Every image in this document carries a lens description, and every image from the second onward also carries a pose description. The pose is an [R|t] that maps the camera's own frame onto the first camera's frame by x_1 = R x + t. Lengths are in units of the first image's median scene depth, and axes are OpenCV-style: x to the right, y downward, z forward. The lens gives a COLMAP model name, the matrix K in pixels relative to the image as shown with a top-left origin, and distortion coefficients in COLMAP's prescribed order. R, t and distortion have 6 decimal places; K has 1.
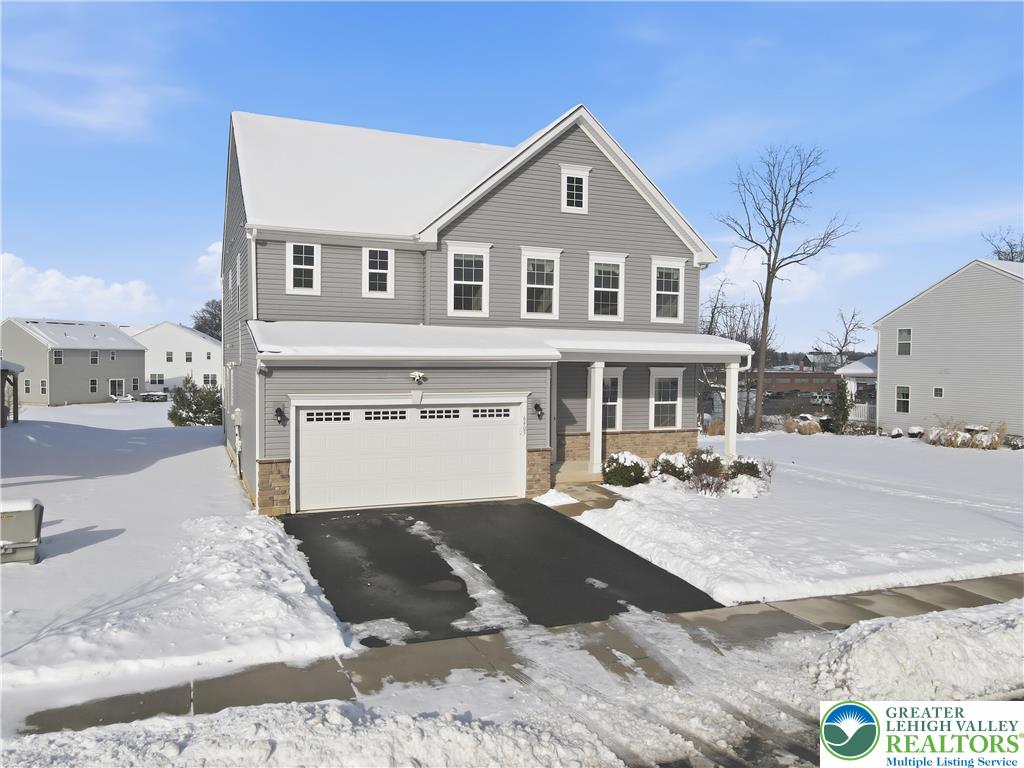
lens RADIAL K [[750.8, 0, 507.3], [0, 750.8, 380.9], [0, 0, 1]] dist [0.008502, 0.002130]
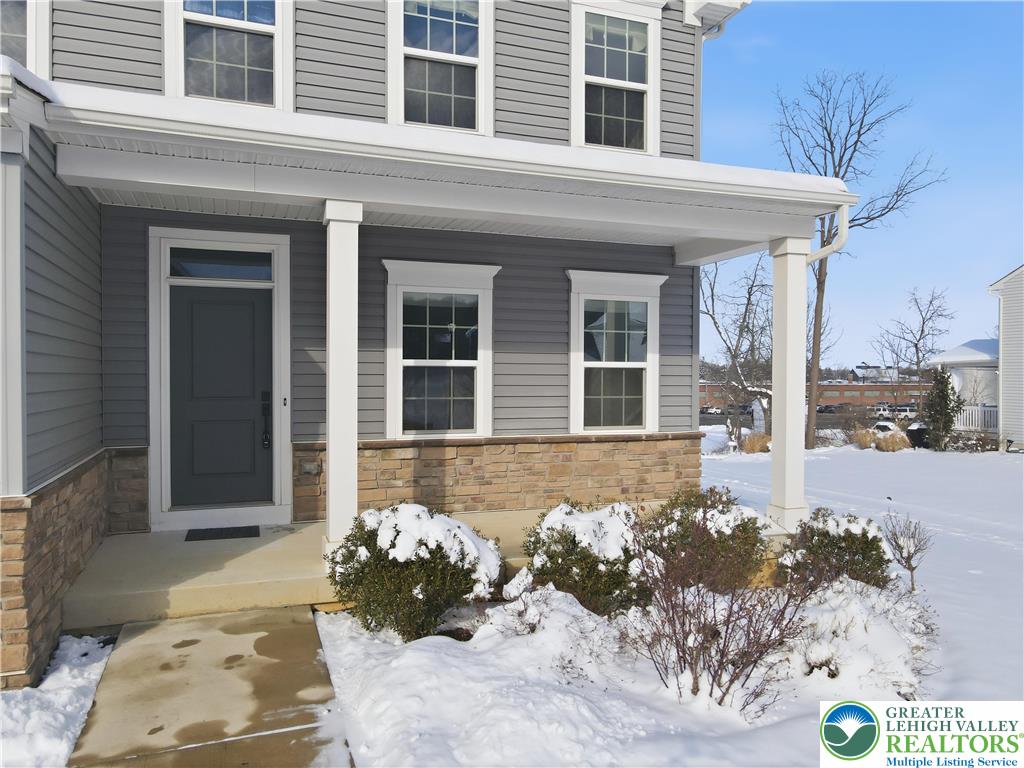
lens RADIAL K [[750.8, 0, 507.3], [0, 750.8, 380.9], [0, 0, 1]] dist [0.008502, 0.002130]
pose [[0.998706, -0.008367, -0.050172, 0.197971], [0.007032, 0.999618, -0.026719, 0.053765], [0.050376, 0.026332, 0.998383, 0.690471]]
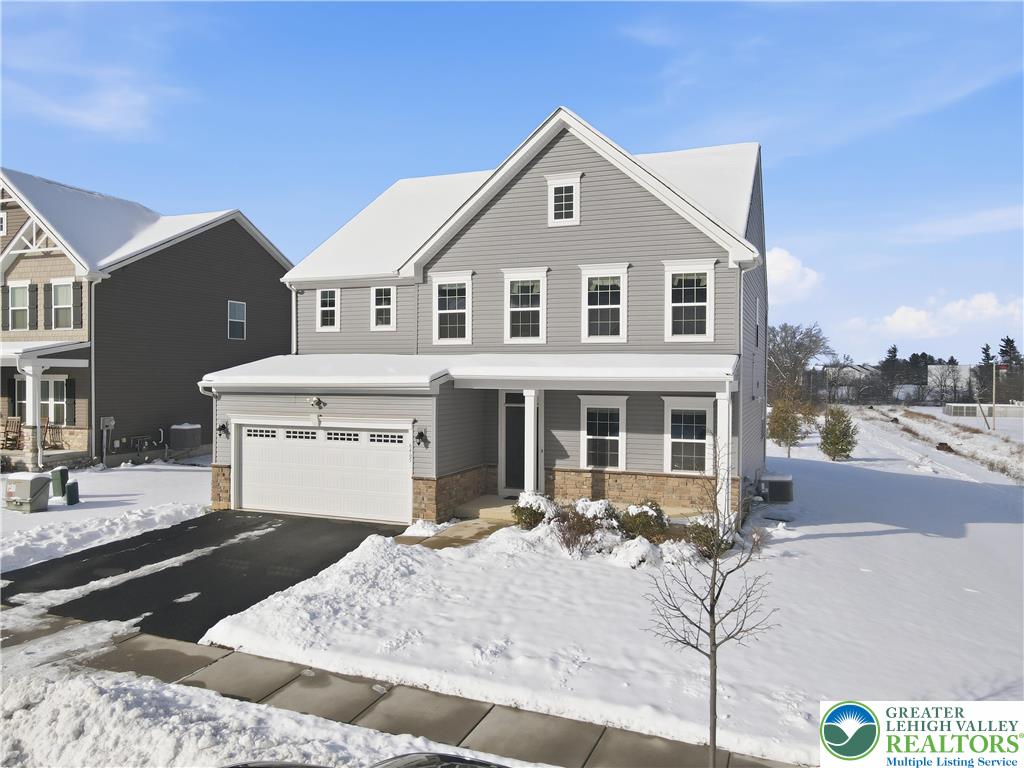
lens RADIAL K [[746.5, 0, 512.0], [0, 746.5, 384.0], [0, 0, 1]] dist [0.008295, 0.007145]
pose [[0.719421, -0.001183, -0.694573, 0.714843], [-0.021990, 0.999458, -0.024479, -0.009106], [0.694226, 0.032885, 0.719006, 0.333553]]
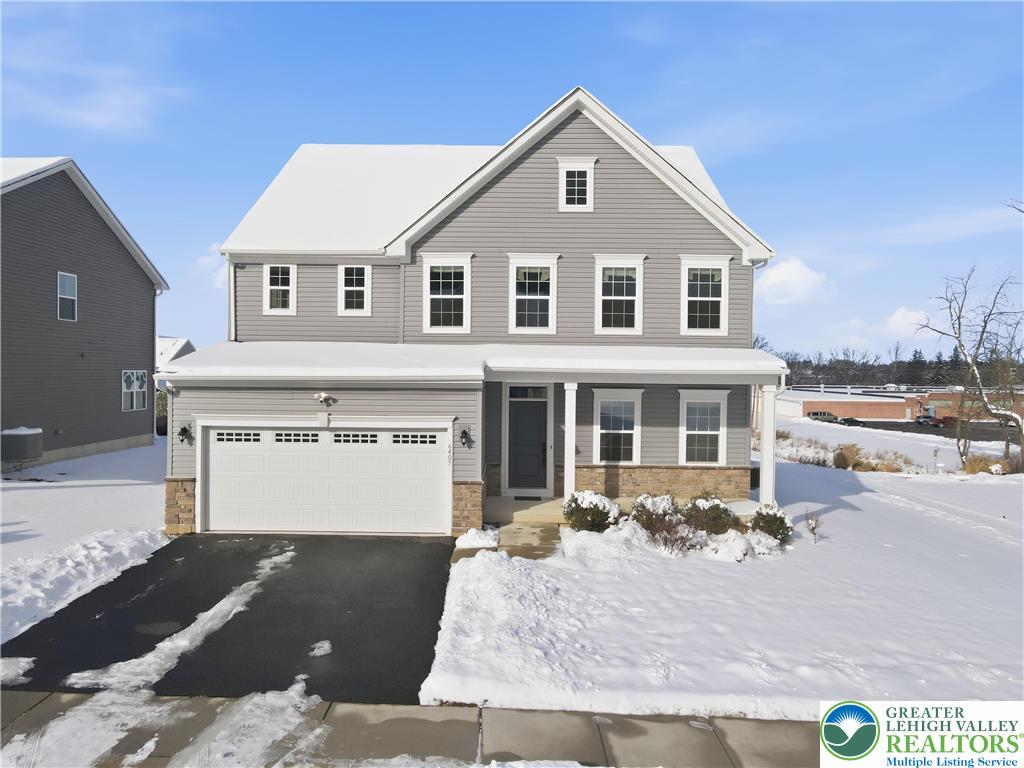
lens RADIAL K [[746.5, 0, 512.0], [0, 746.5, 384.0], [0, 0, 1]] dist [0.008295, 0.007145]
pose [[0.918713, 0.003529, -0.394910, 0.387288], [-0.012573, 0.999715, -0.020316, -0.005647], [0.394725, 0.023630, 0.918495, 0.191925]]
